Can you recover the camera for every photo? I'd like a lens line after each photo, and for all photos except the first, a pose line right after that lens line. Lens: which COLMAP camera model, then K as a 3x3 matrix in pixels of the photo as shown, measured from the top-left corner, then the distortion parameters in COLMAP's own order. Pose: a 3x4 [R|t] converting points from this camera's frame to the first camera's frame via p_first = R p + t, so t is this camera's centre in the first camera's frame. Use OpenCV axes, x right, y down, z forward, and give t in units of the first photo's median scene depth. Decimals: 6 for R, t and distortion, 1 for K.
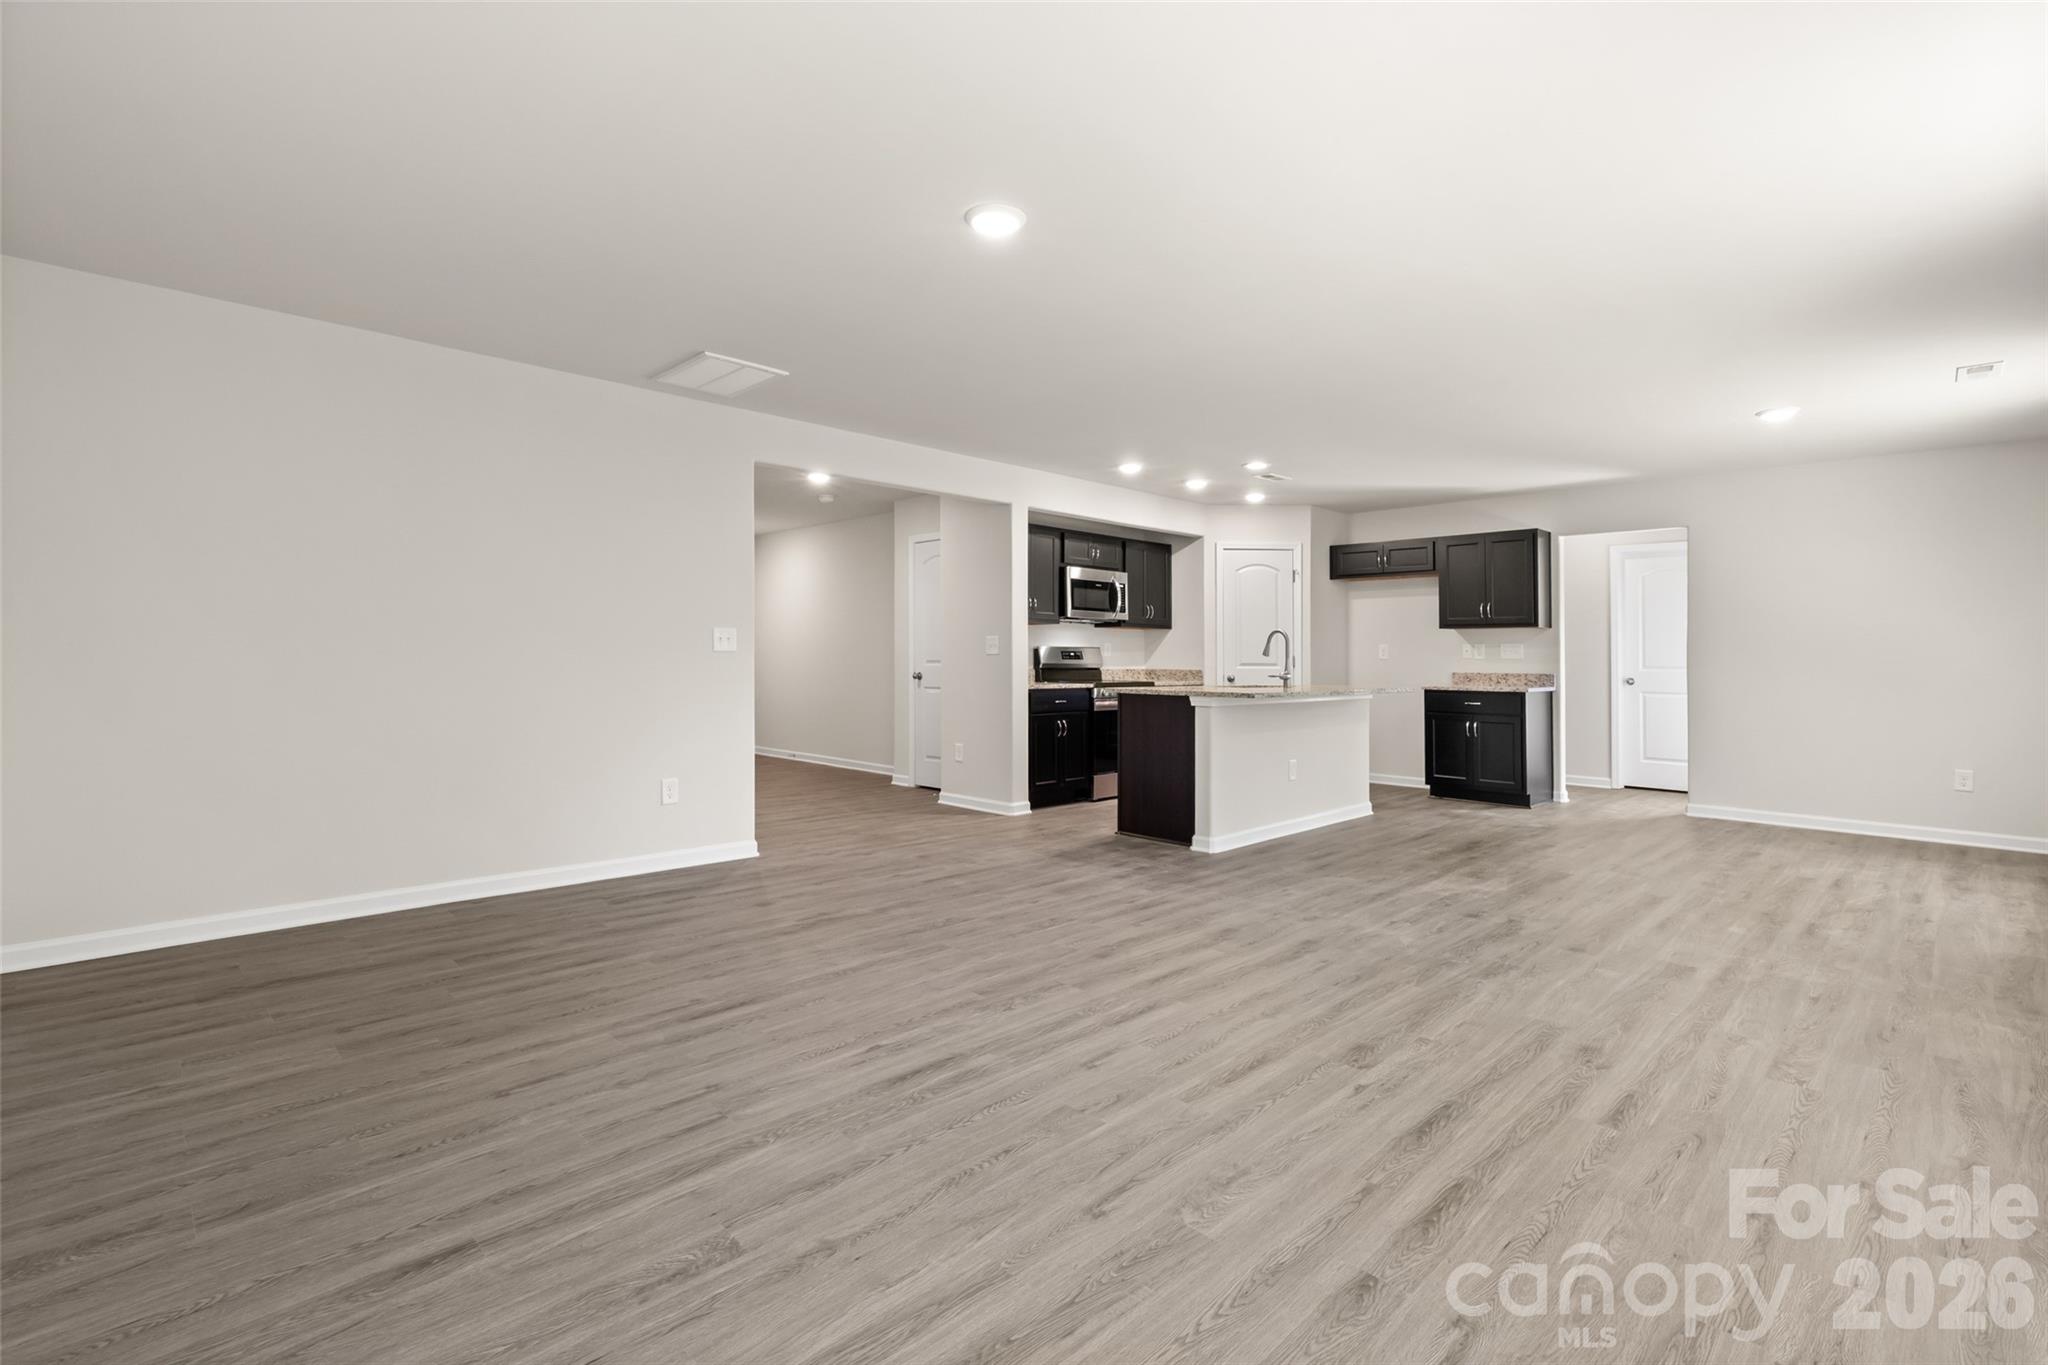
lens RADIAL K [[971.9, 0, 1032.4], [0, 971.9, 654.4], [0, 0, 1]] dist [-0.002723, -0.000179]
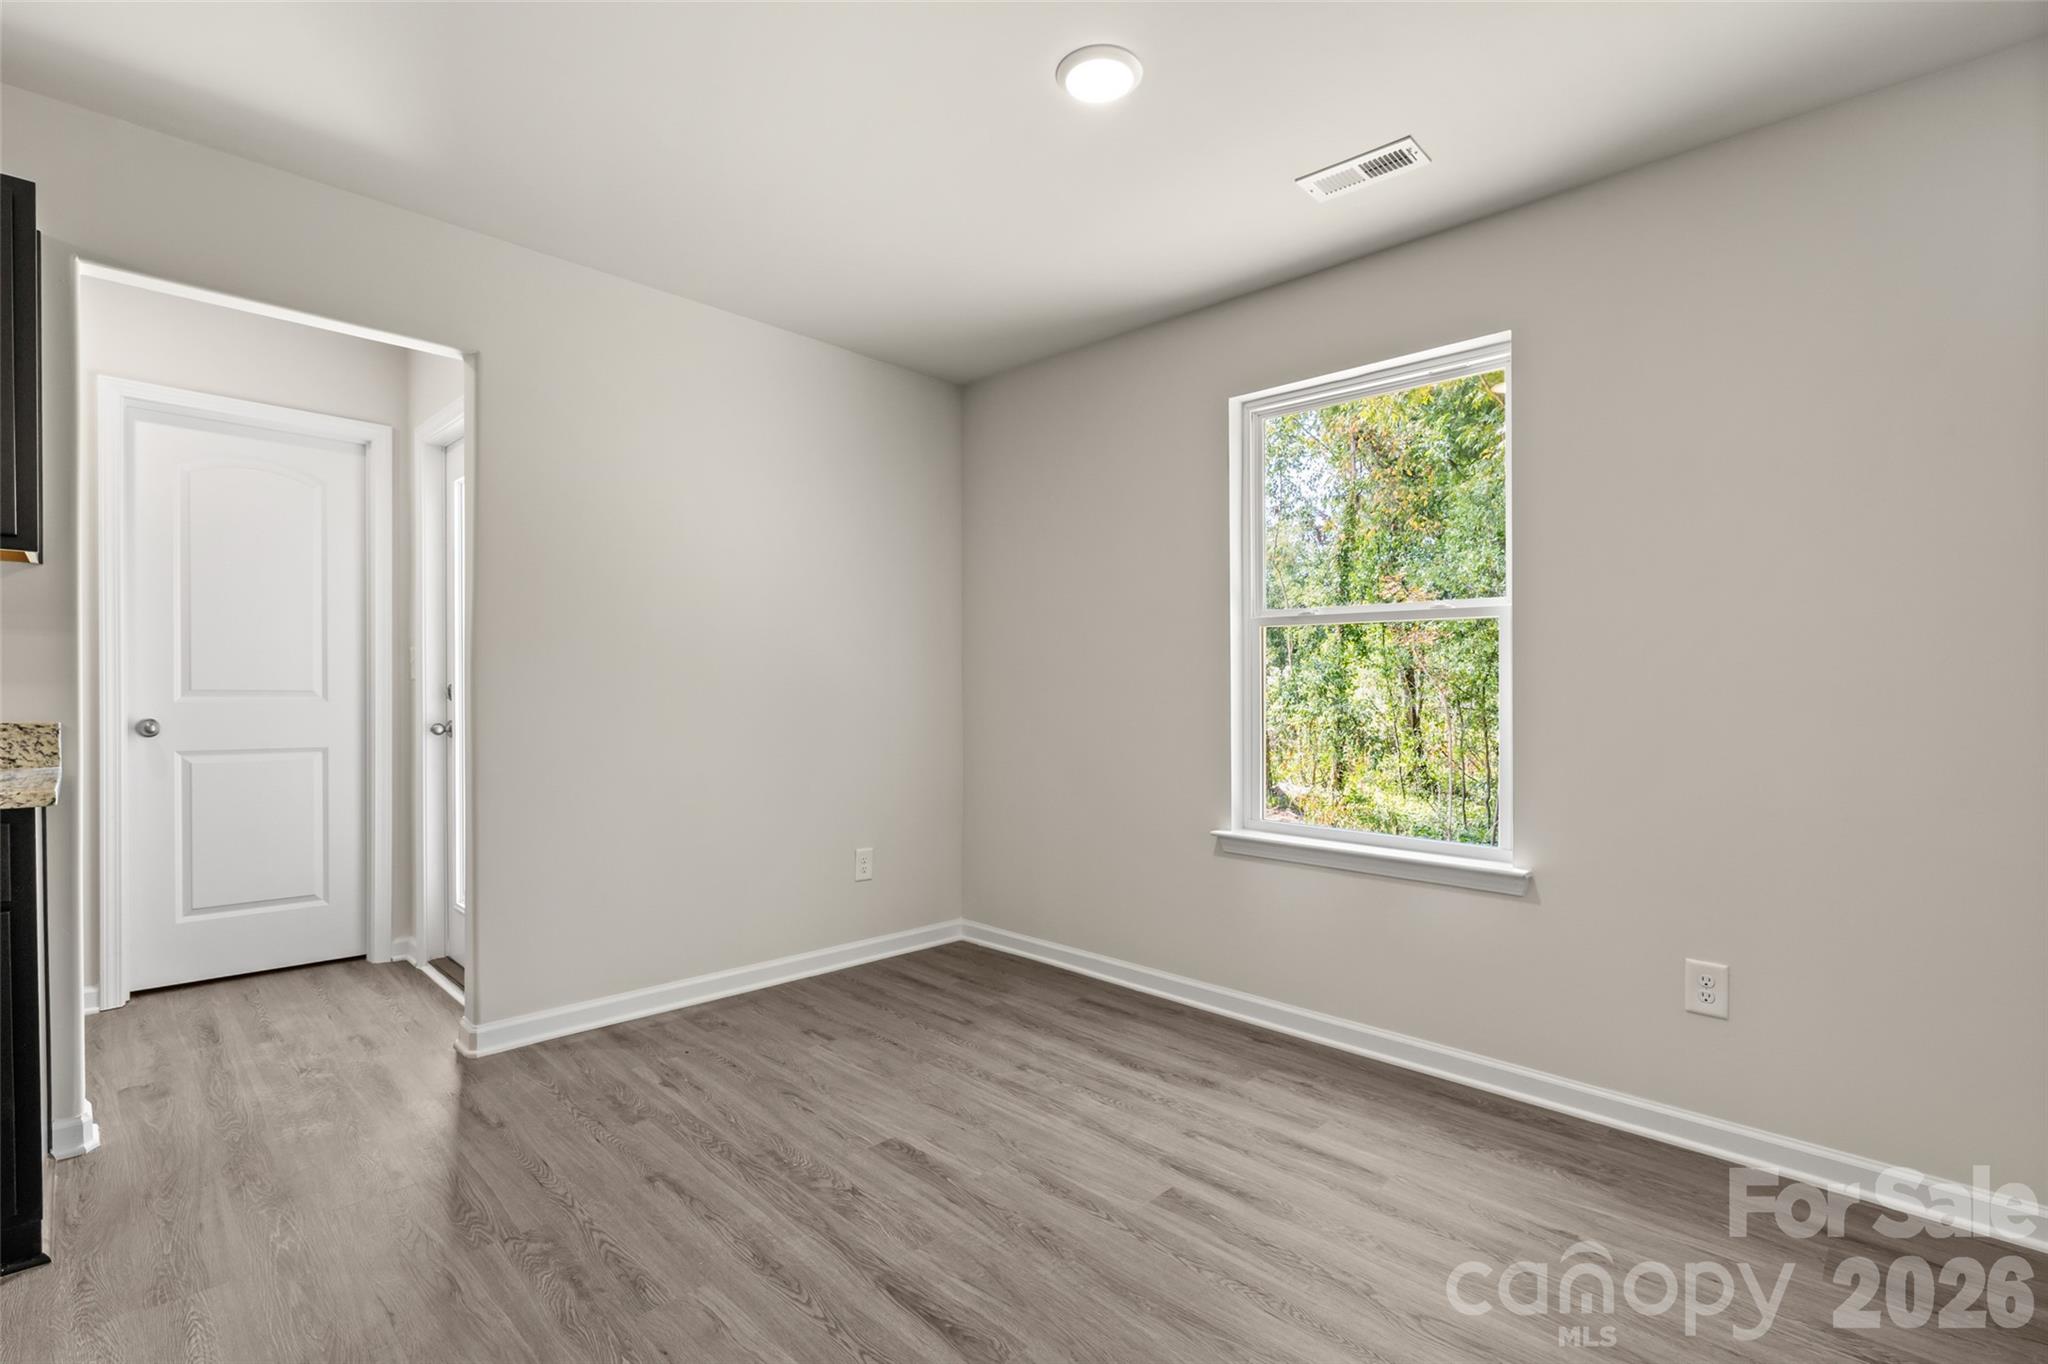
lens RADIAL K [[937.1, 0, 1024.0], [0, 937.1, 682.0], [0, 0, 1]] dist [-0.002147, -0.000191]
pose [[0.004223, -0.000940, 0.999991, 0.251461], [-0.016632, 0.999861, 0.001010, 0.002581], [-0.999853, -0.016636, 0.004206, 0.693349]]
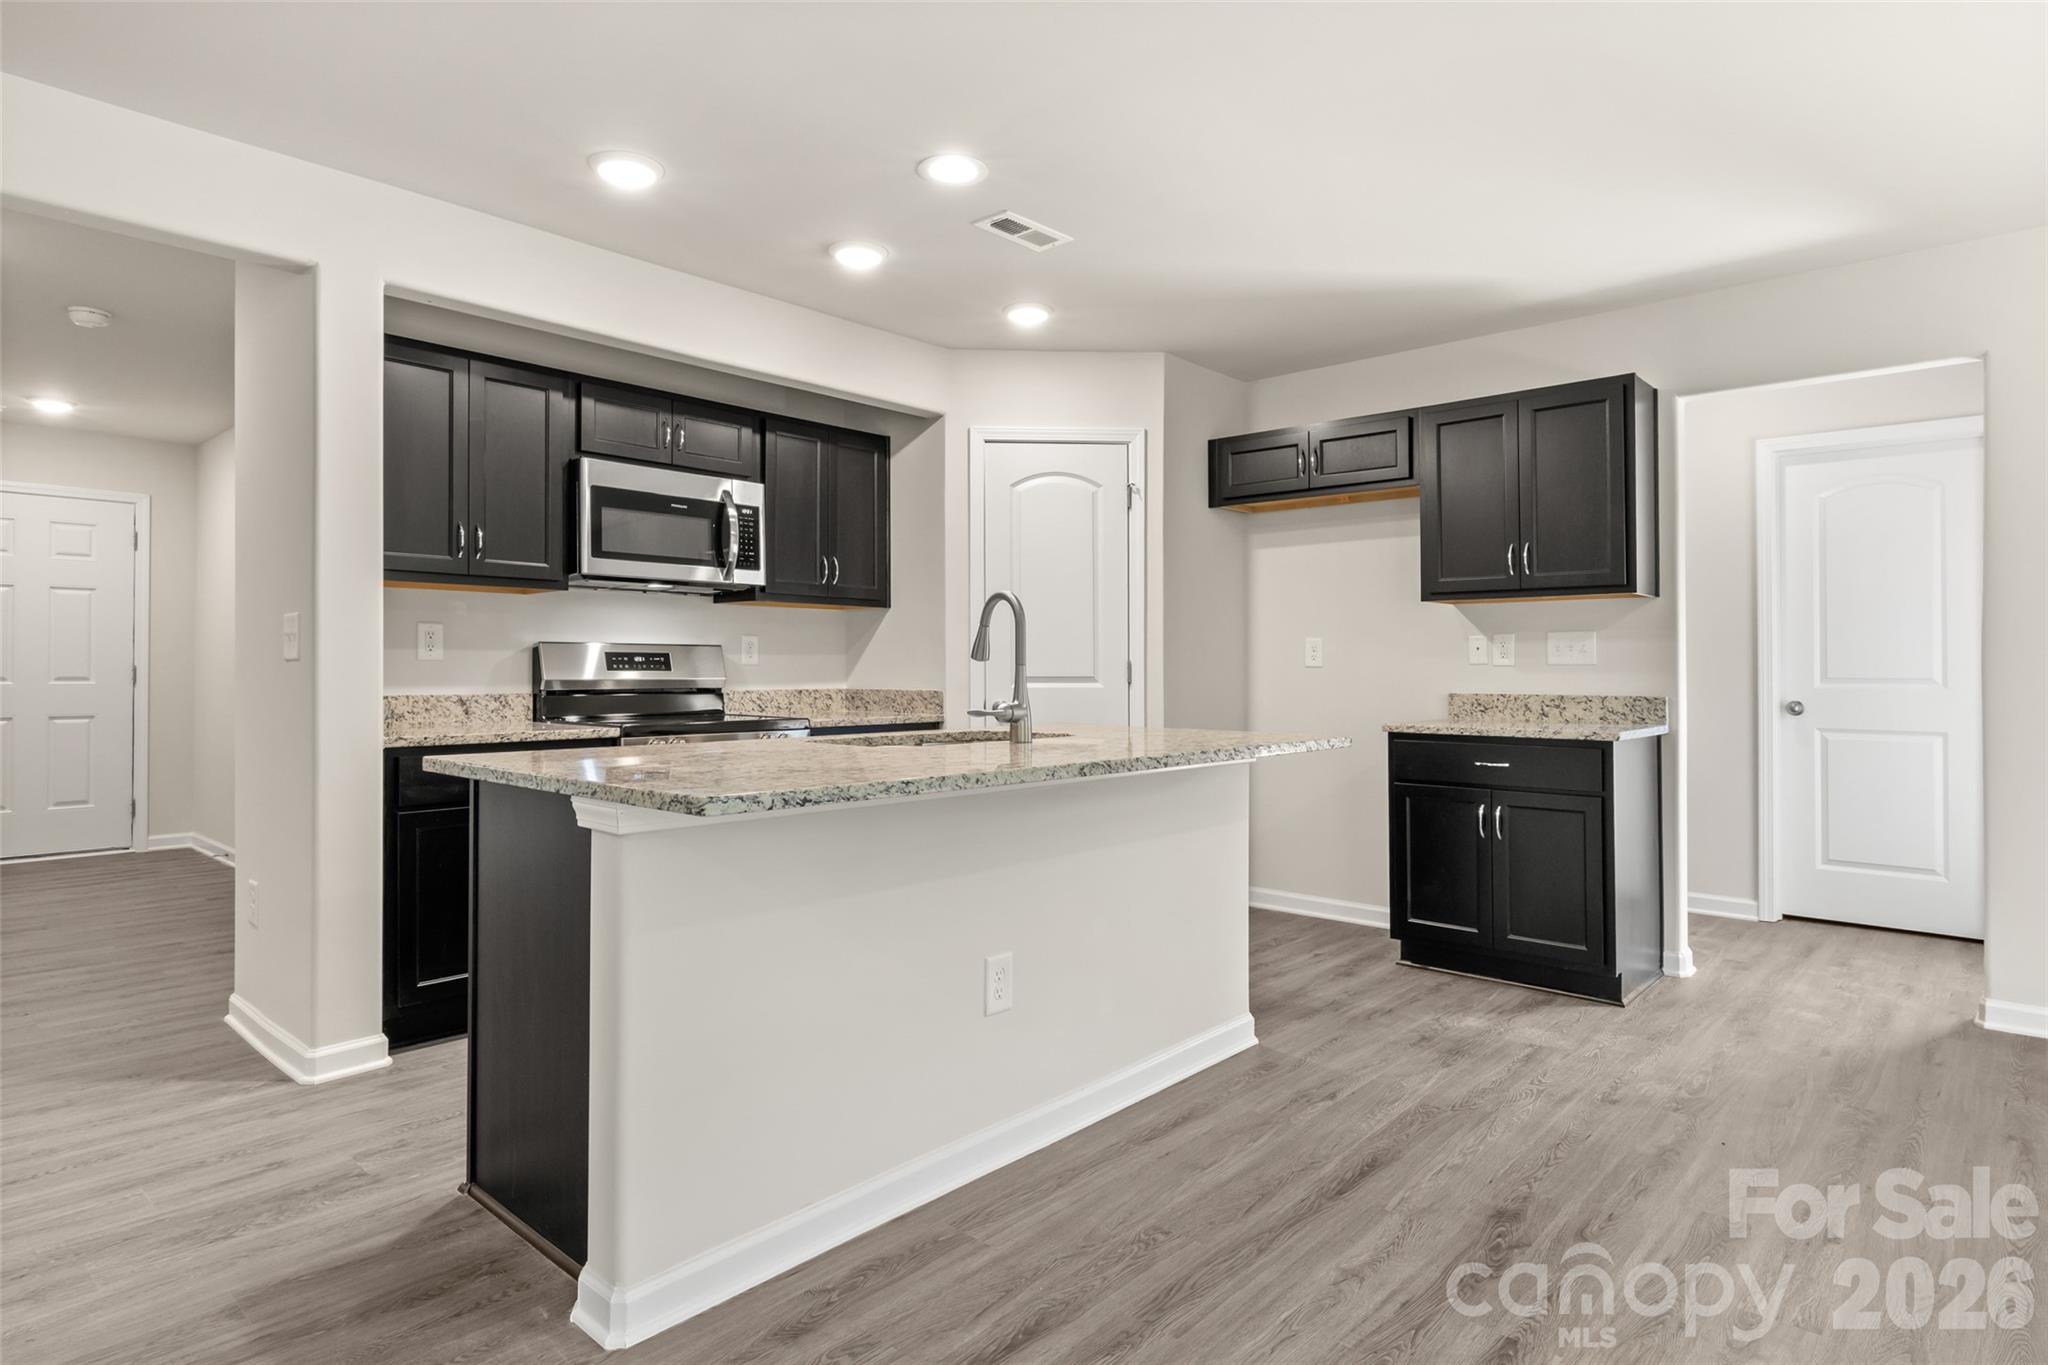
lens RADIAL K [[1109.2, 0, 1024.0], [0, 1109.2, 682.5], [0, 0, 1]] dist [0.003717, 0.000208]
pose [[0.999047, -0.005429, 0.043319, 0.207442], [0.004630, 0.999818, 0.018526, 0.002080], [-0.043412, -0.018308, 0.998889, 0.480255]]
